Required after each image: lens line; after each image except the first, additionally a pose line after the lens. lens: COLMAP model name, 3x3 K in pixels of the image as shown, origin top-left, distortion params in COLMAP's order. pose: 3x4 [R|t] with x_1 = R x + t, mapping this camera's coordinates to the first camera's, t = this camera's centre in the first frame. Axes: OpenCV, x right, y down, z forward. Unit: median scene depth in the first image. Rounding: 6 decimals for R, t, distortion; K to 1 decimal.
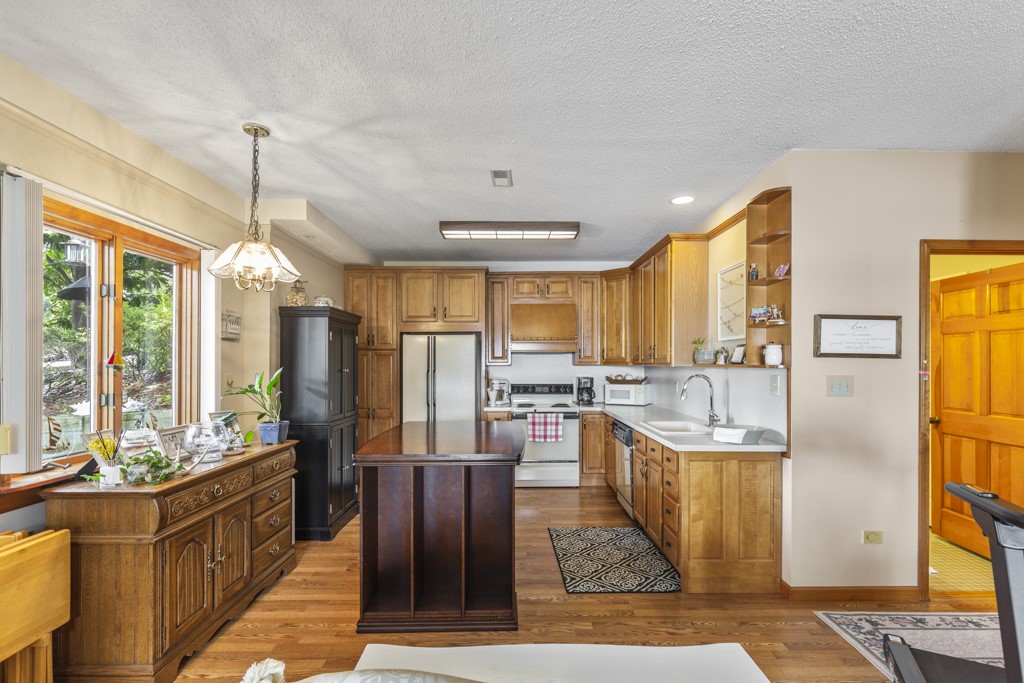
lens RADIAL K [[498.1, 0, 511.5], [0, 498.1, 361.0], [0, 0, 1]] dist [-0.005489, -0.000089]
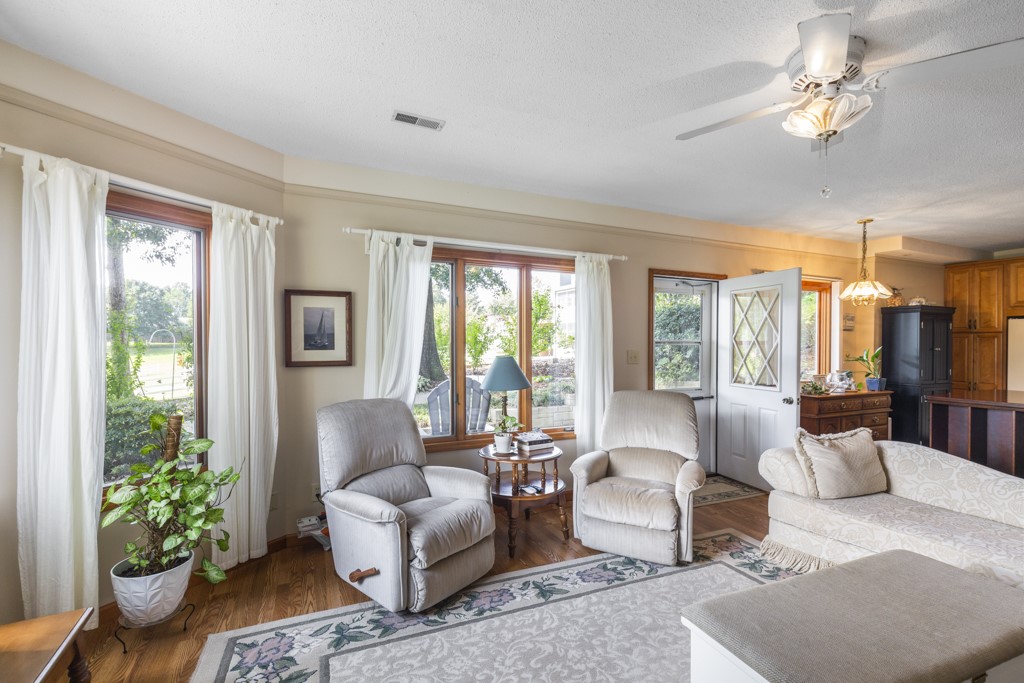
lens RADIAL K [[466.6, 0, 509.7], [0, 466.6, 342.6], [0, 0, 1]] dist [-0.003627, -0.001458]
pose [[0.428924, 0.005043, -0.903327, 0.386565], [-0.000281, 0.999985, 0.005449, -0.007310], [0.903341, -0.002083, 0.428919, -0.745772]]
